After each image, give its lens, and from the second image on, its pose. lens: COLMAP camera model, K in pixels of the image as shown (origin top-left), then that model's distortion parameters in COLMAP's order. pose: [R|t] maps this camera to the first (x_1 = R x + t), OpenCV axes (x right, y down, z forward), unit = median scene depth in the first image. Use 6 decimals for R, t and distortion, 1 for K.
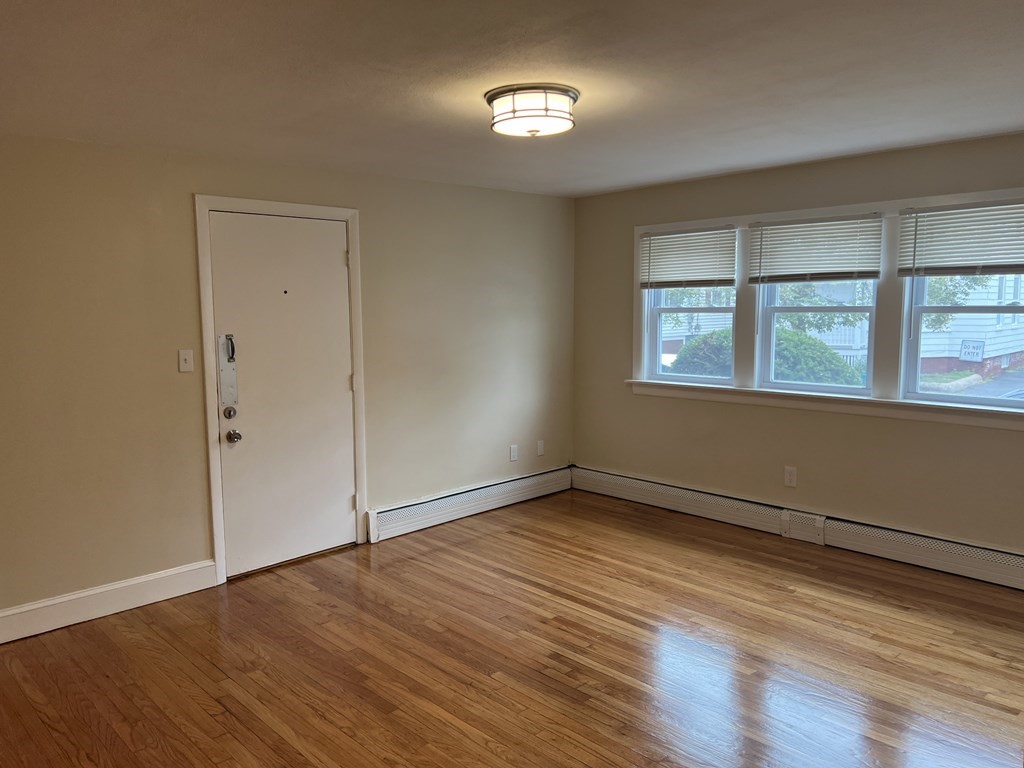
lens RADIAL K [[781.5, 0, 508.9], [0, 781.5, 383.0], [0, 0, 1]] dist [0.106671, -0.088975]
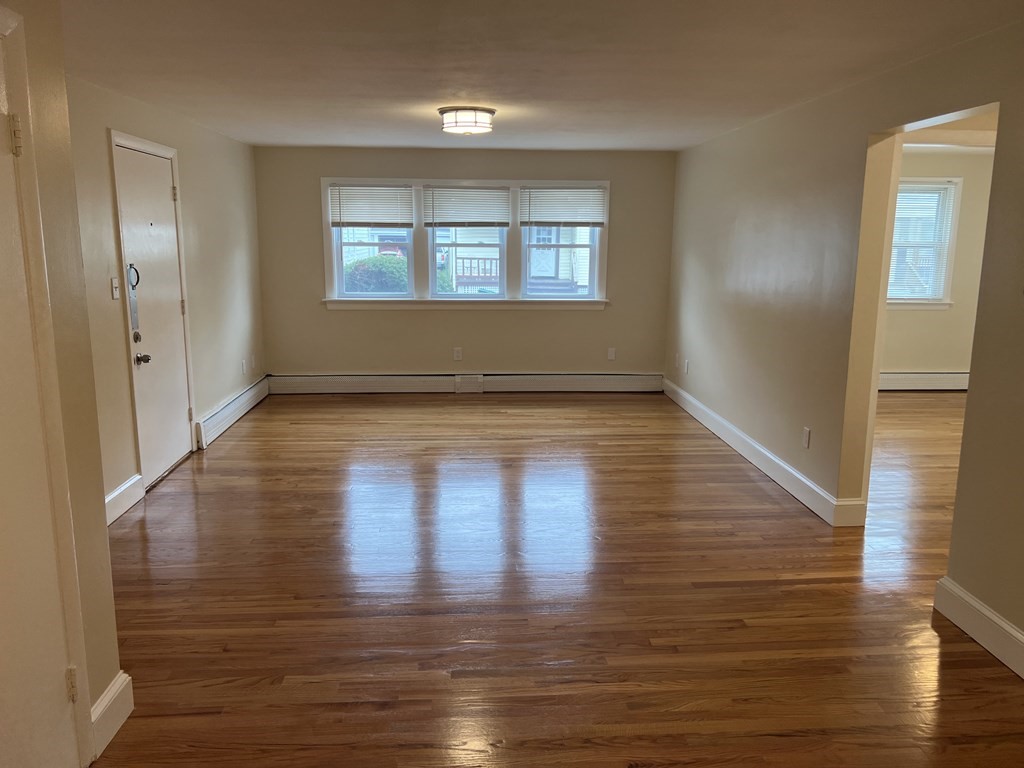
lens RADIAL K [[791.0, 0, 512.9], [0, 791.0, 387.7], [0, 0, 1]] dist [0.114542, -0.236372]
pose [[0.636679, -0.129867, 0.760115, -0.792188], [0.067464, 0.991318, 0.112861, 0.016012], [-0.768172, -0.020576, 0.639912, -0.084484]]
